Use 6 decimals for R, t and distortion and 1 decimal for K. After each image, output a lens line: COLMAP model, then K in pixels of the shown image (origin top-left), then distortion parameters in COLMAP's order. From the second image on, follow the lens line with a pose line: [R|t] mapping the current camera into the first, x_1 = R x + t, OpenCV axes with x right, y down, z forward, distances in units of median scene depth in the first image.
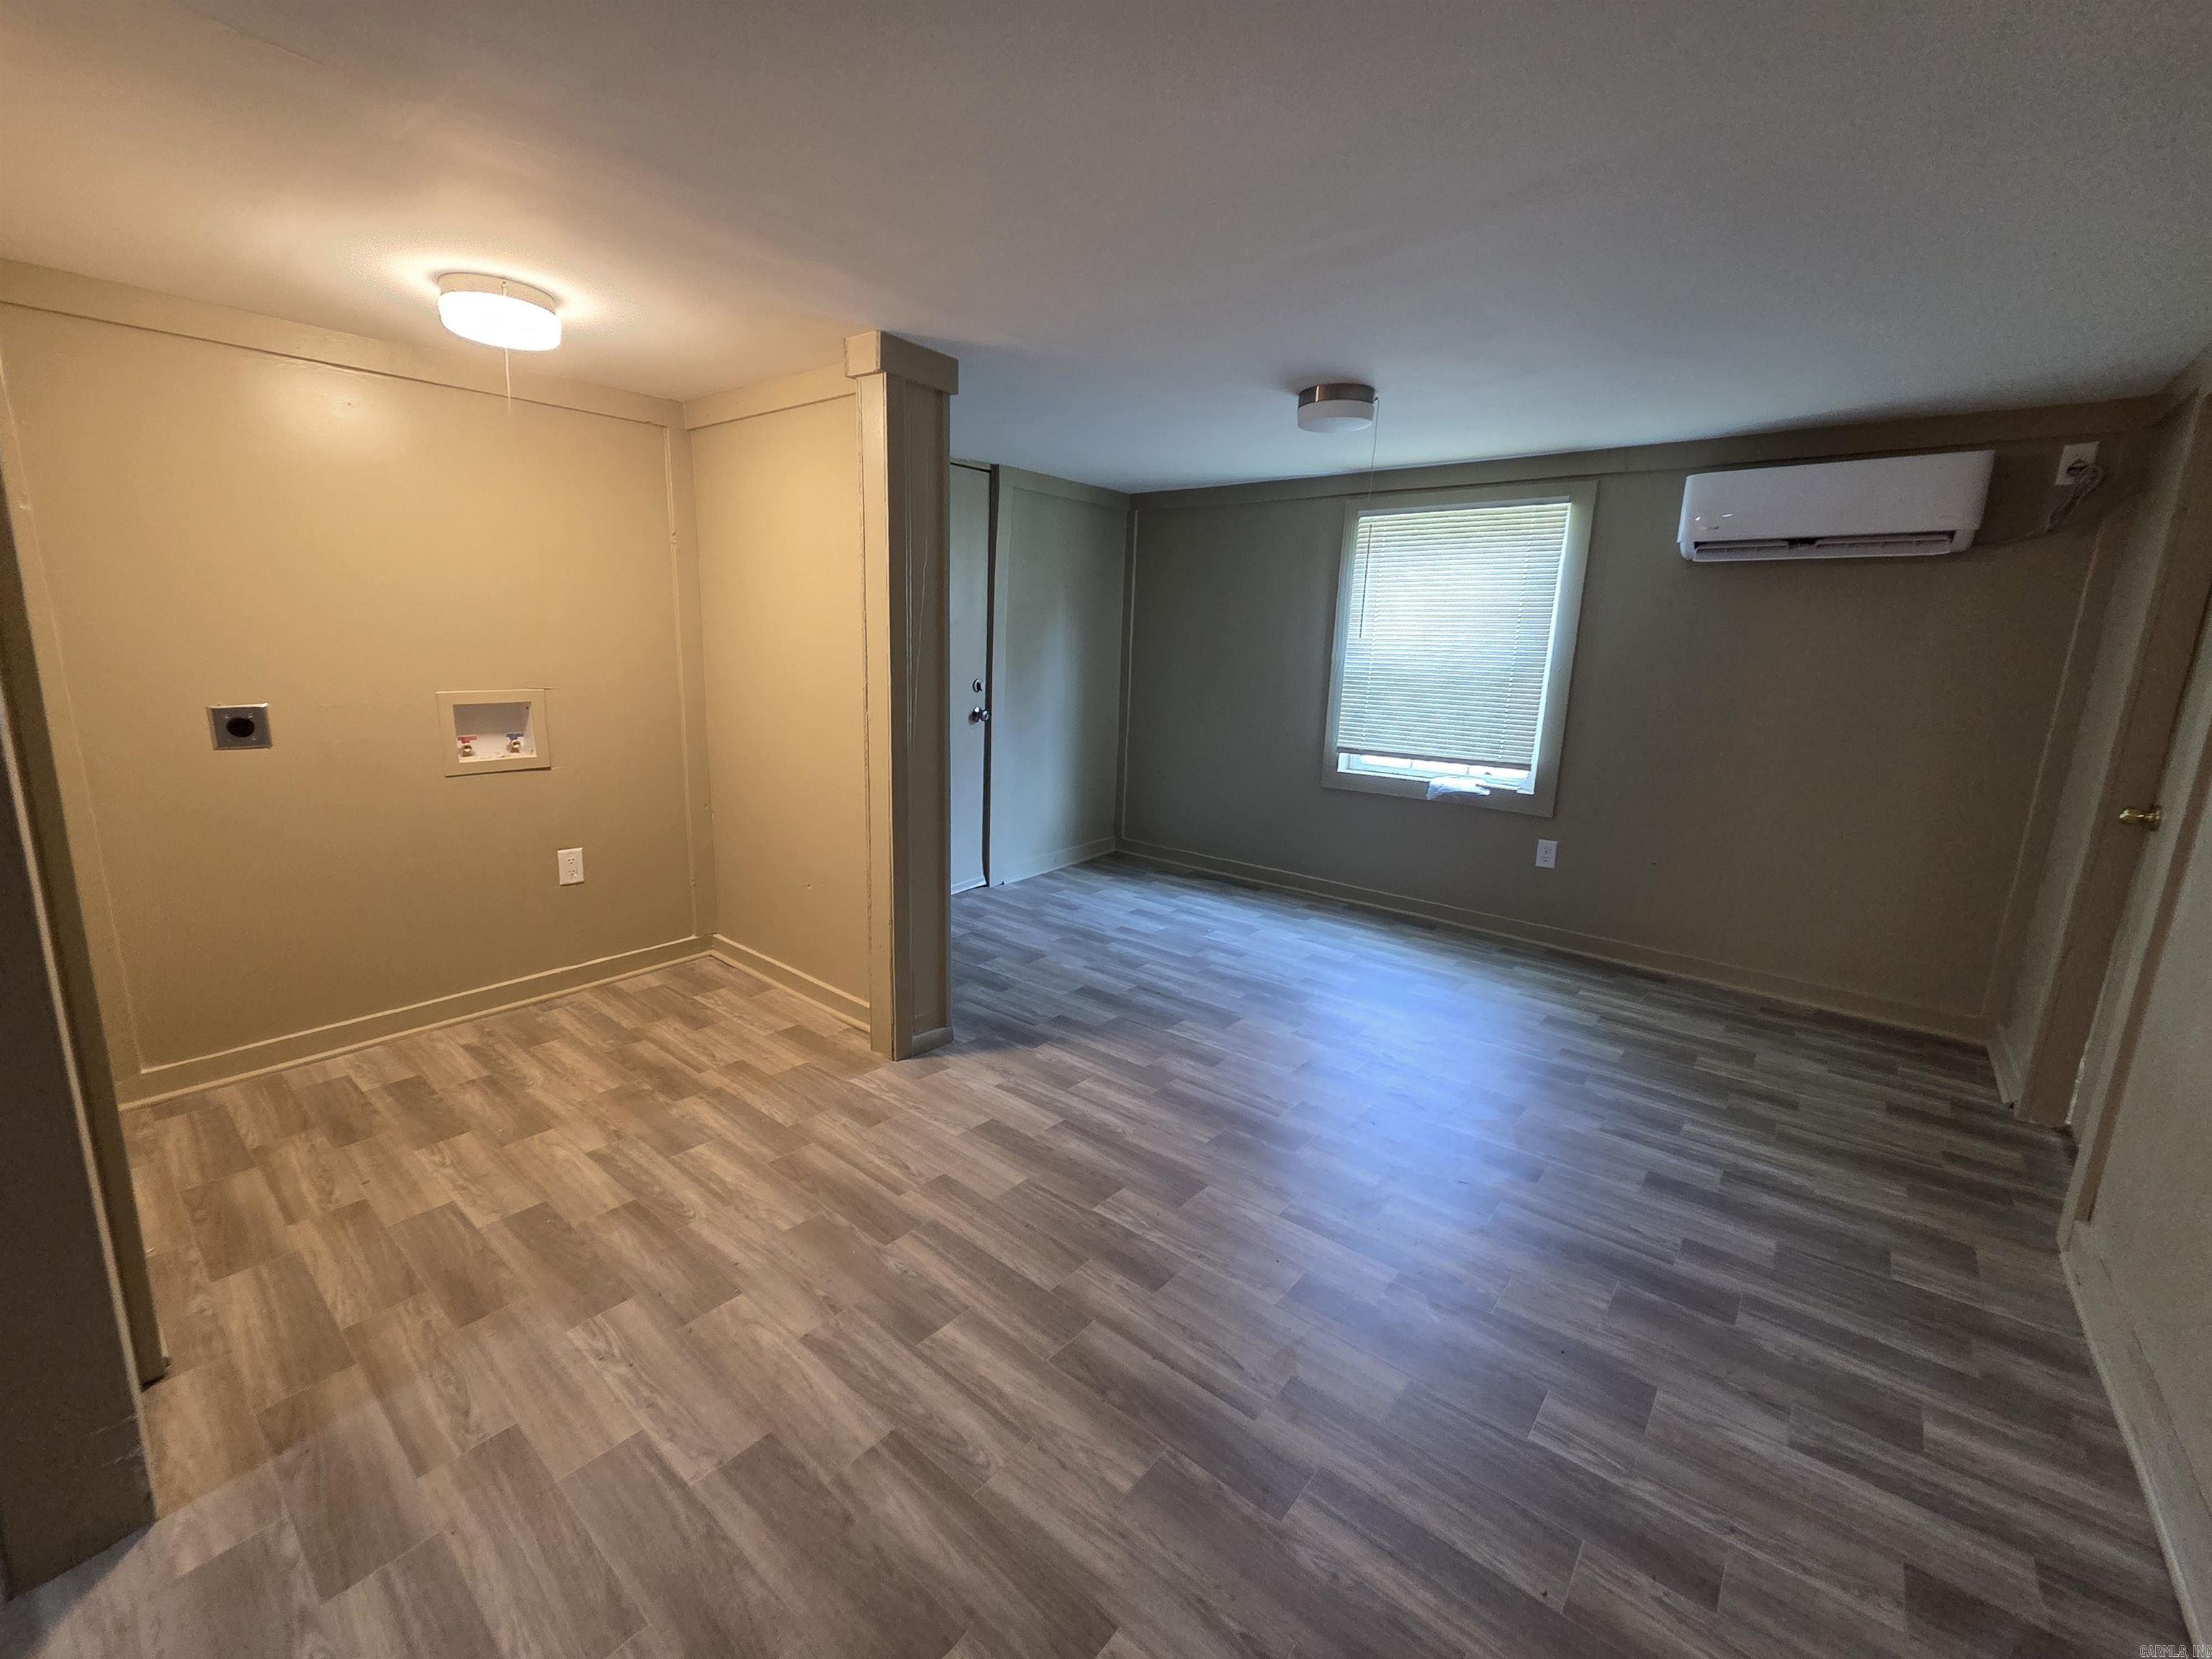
lens RADIAL K [[900.1, 0, 1114.8], [0, 900.1, 827.4], [0, 0, 1]] dist [-0.000975, -0.001295]
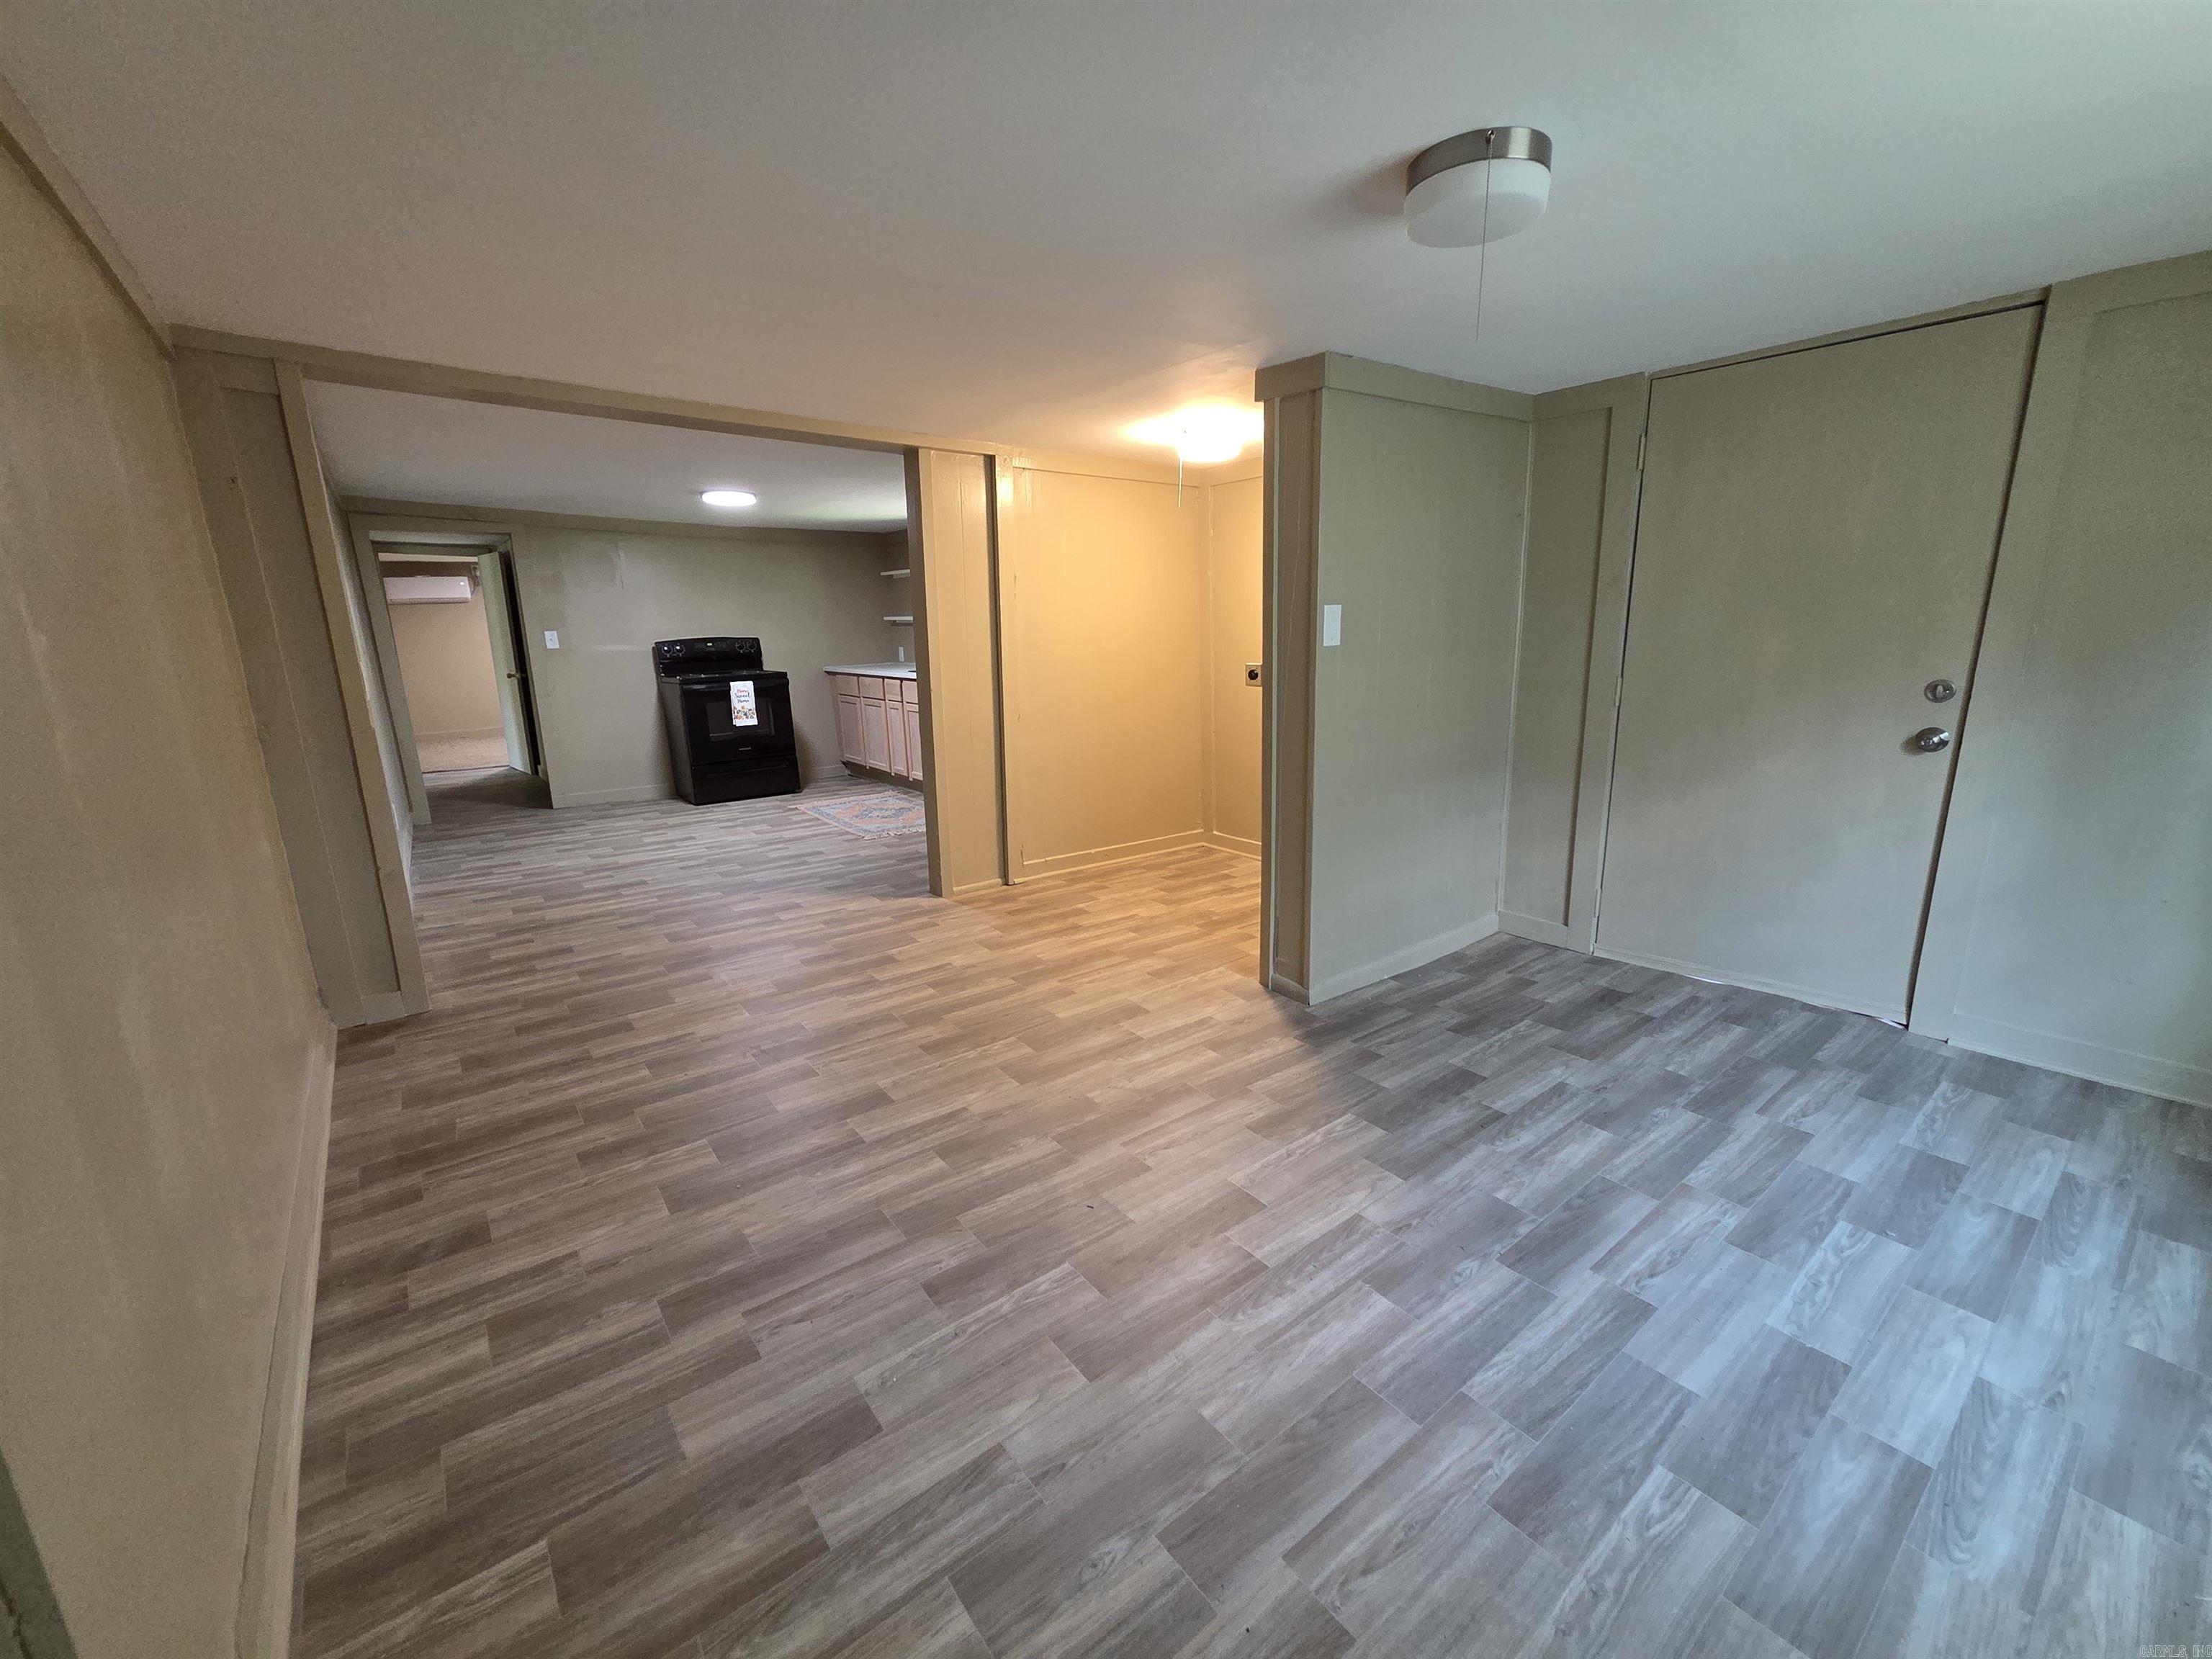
lens RADIAL K [[900.1, 0, 1103.2], [0, 900.1, 836.3], [0, 0, 1]] dist [-0.000975, -0.001295]
pose [[-0.217381, 0.213652, -0.952417, 1.238733], [-0.185732, 0.948869, 0.255248, -0.262521], [0.958253, 0.232381, -0.166584, 1.318745]]
